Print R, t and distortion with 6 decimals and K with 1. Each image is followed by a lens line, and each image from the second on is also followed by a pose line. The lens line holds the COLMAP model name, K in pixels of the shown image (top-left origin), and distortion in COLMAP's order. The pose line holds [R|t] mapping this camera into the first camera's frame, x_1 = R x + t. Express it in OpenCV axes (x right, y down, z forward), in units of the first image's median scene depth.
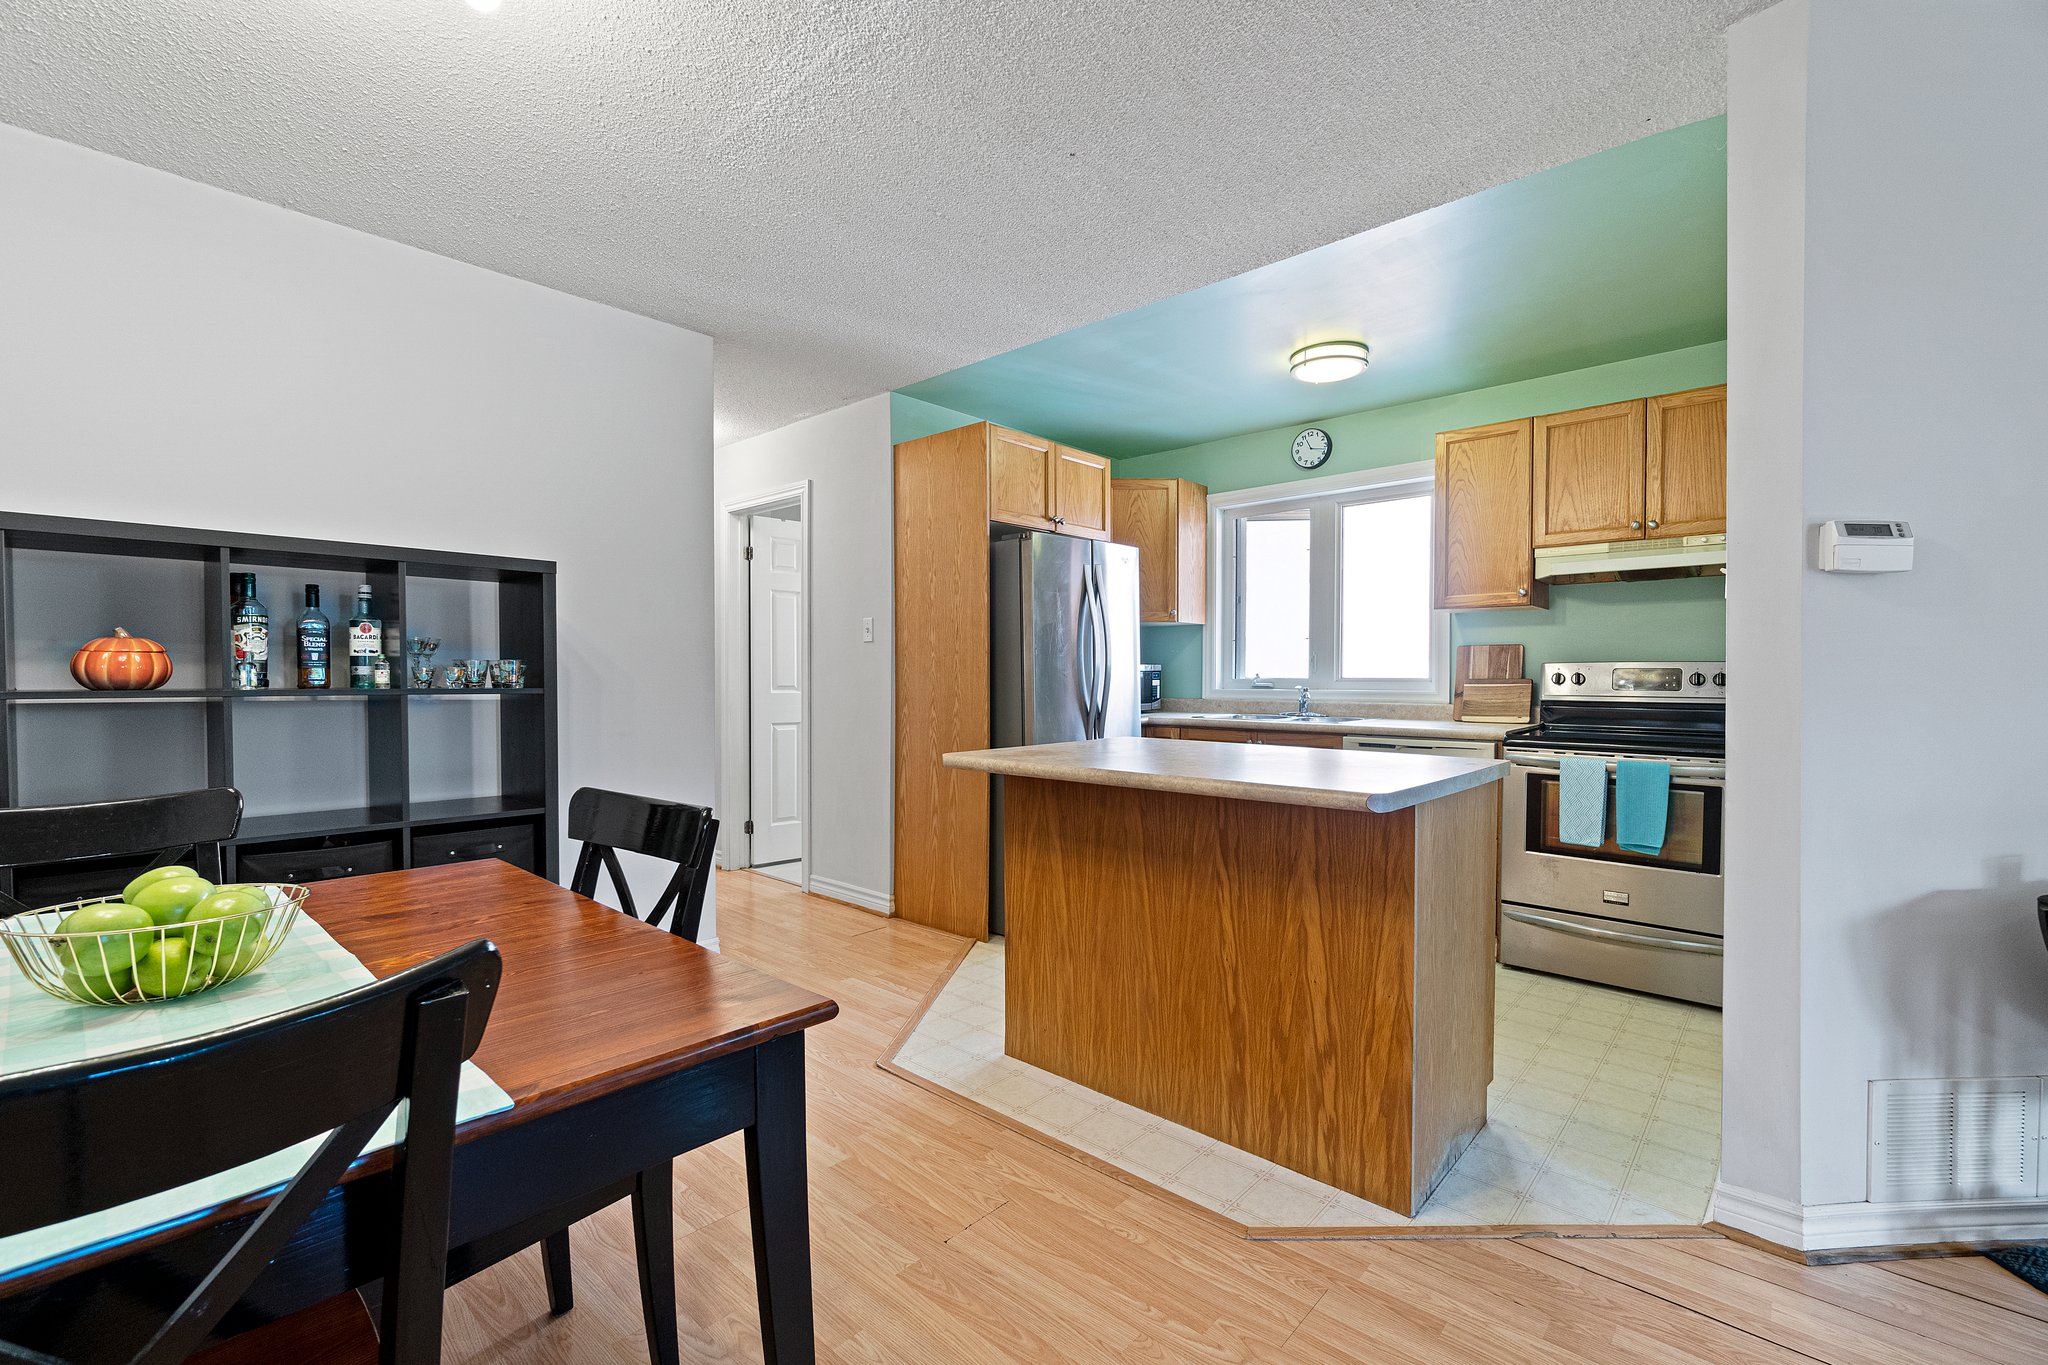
lens RADIAL K [[883.6, 0, 1009.2], [0, 883.6, 695.5], [0, 0, 1]] dist [-0.007050, 0.002283]
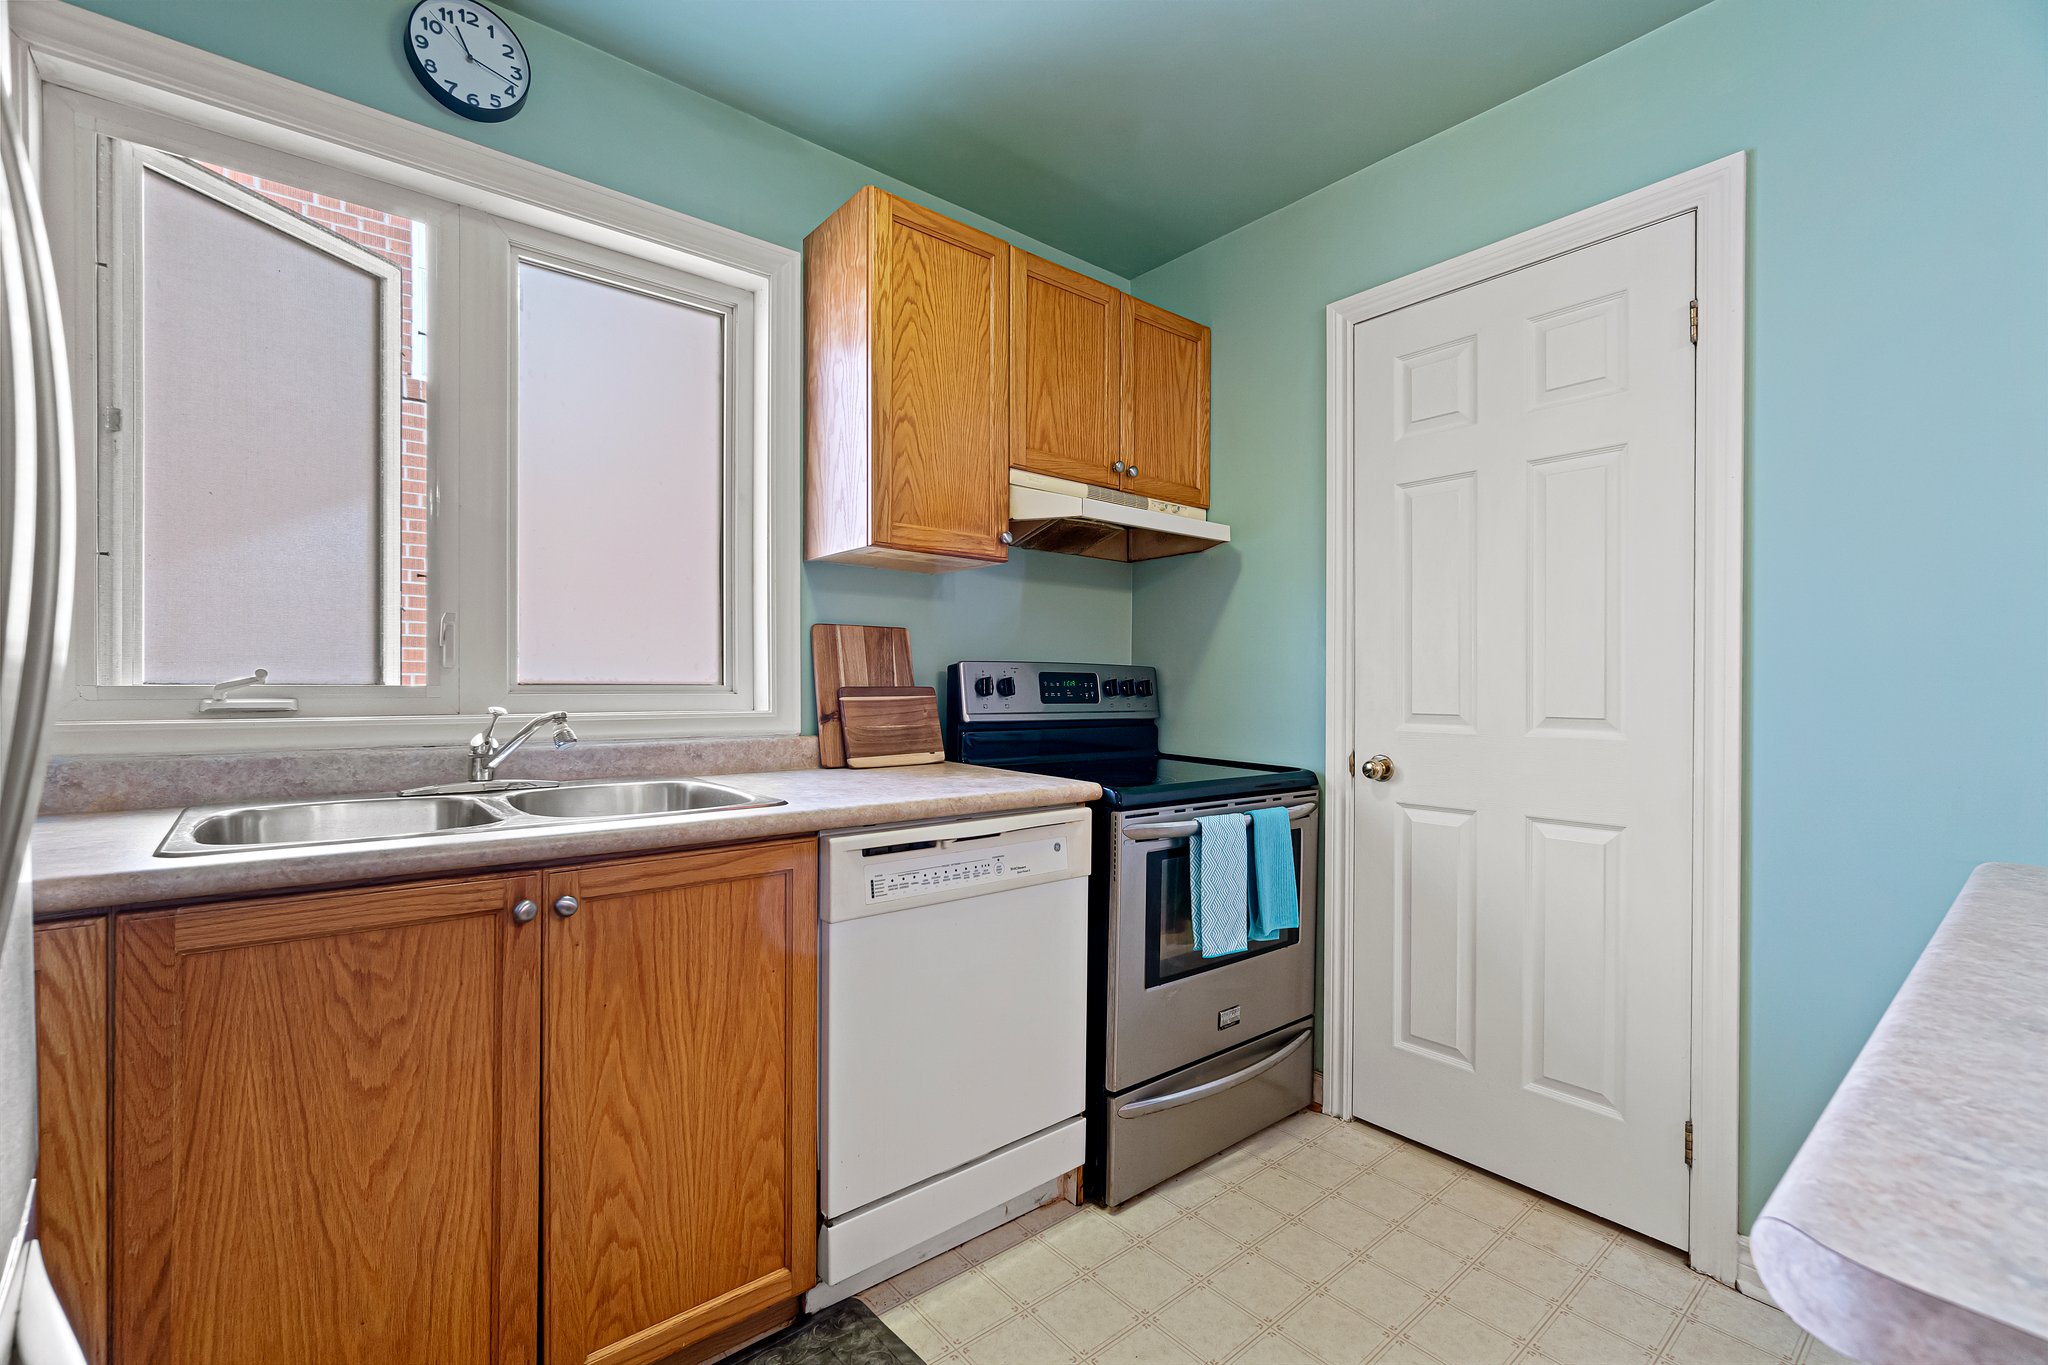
lens RADIAL K [[883.6, 0, 1014.3], [0, 883.6, 691.2], [0, 0, 1]] dist [-0.007050, 0.002283]
pose [[0.127870, -0.007841, 0.991760, 0.008671], [0.015037, 0.999869, 0.005967, -0.021740], [-0.991677, 0.014150, 0.127971, 0.996584]]
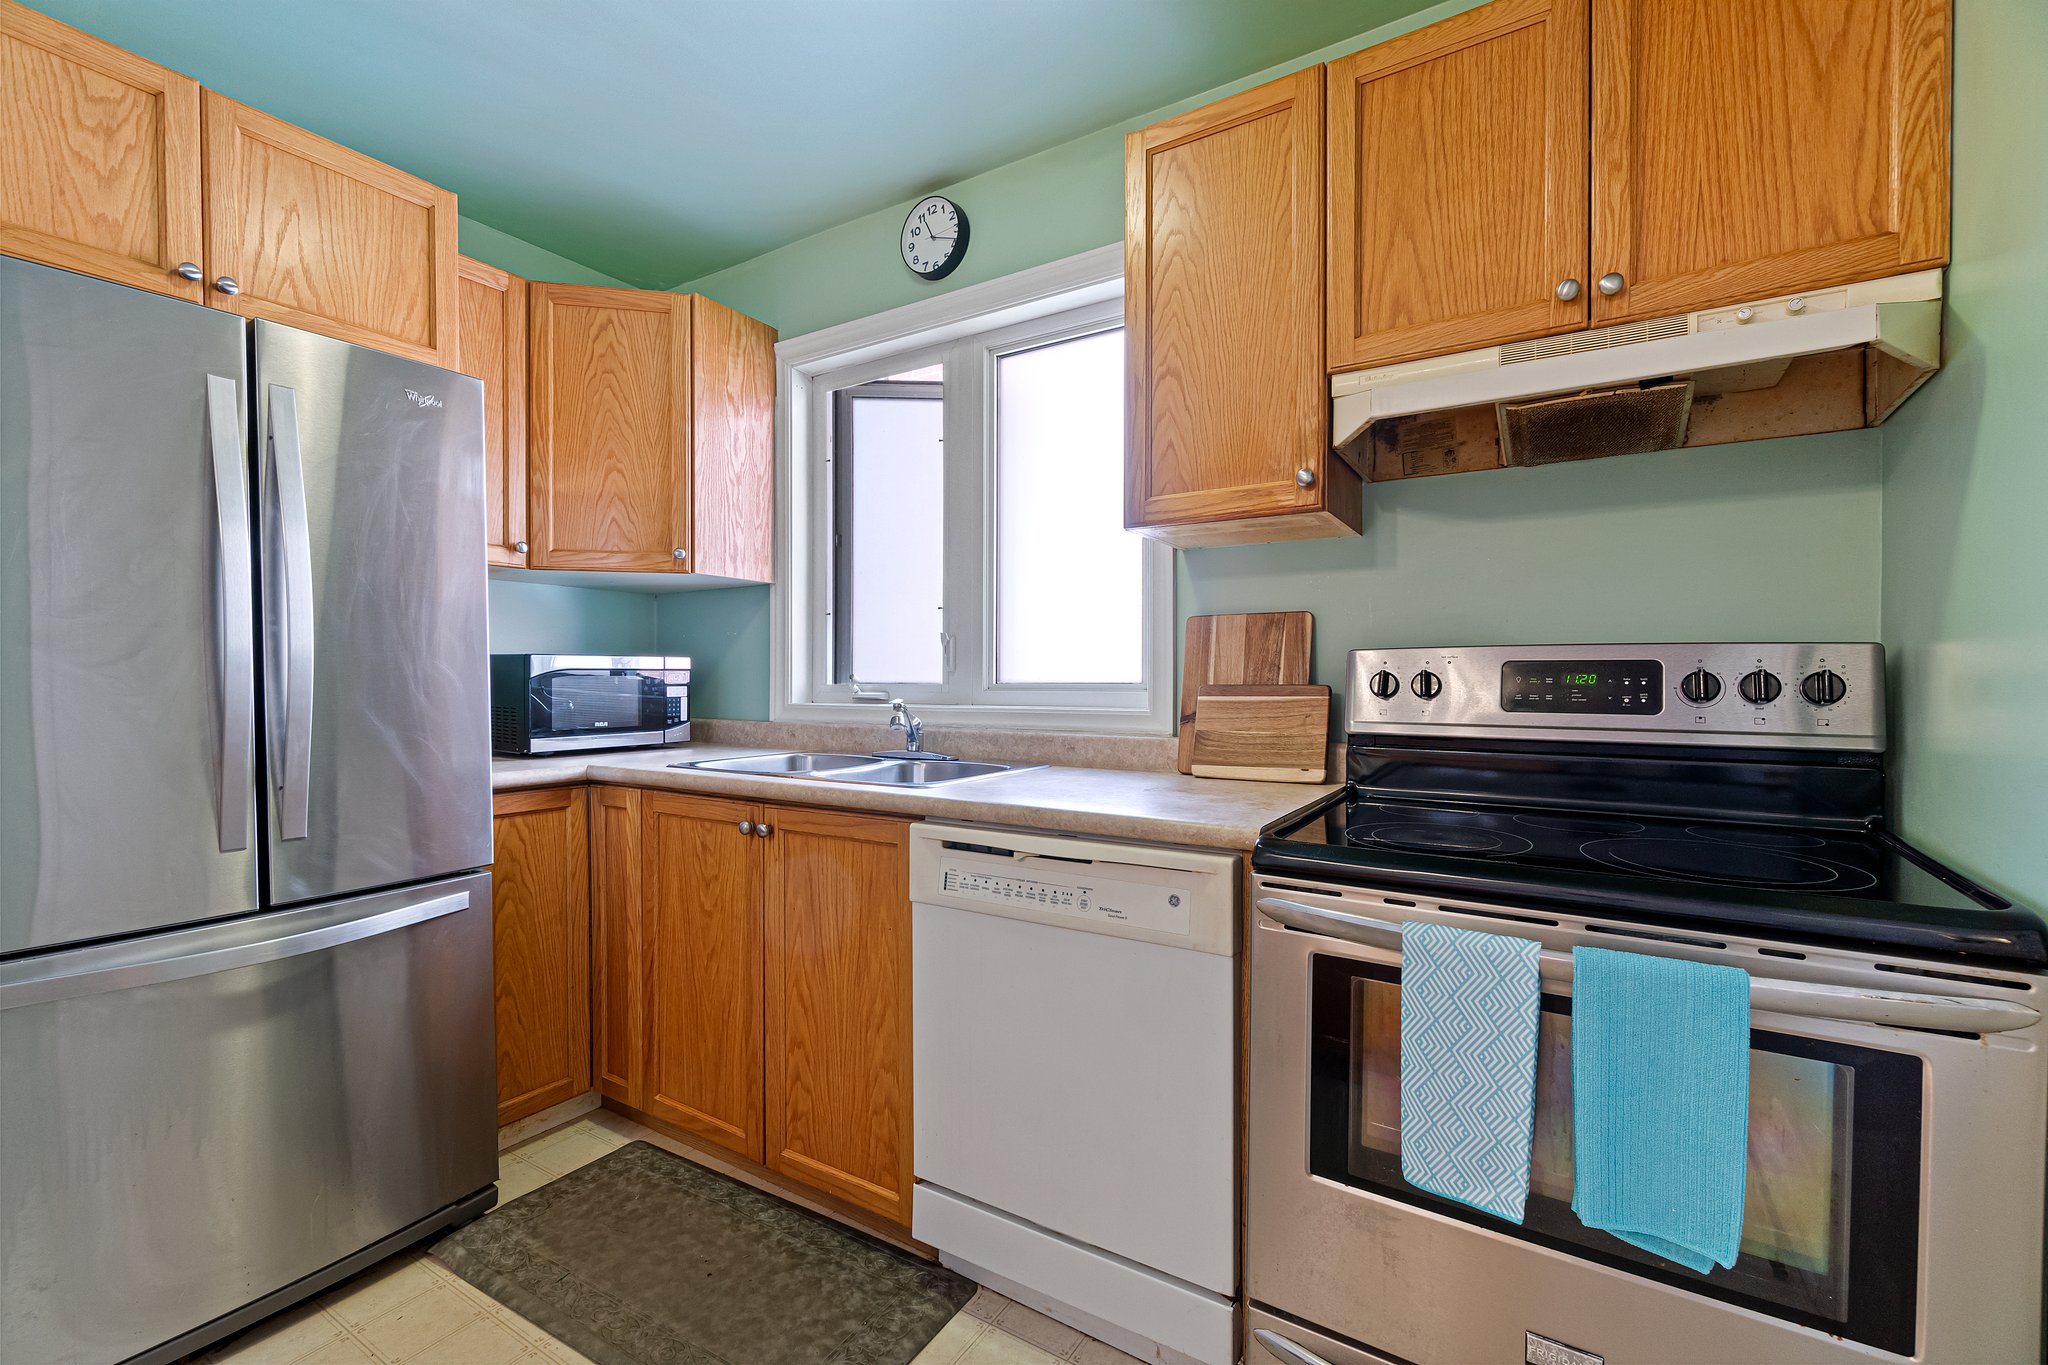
lens RADIAL K [[883.6, 0, 1008.6], [0, 883.6, 688.5], [0, 0, 1]] dist [-0.007050, 0.002283]
pose [[0.984501, -0.000301, 0.175381, 0.400627], [0.002744, 0.999903, -0.013684, -0.013004], [-0.175360, 0.013953, 0.984405, 0.664473]]
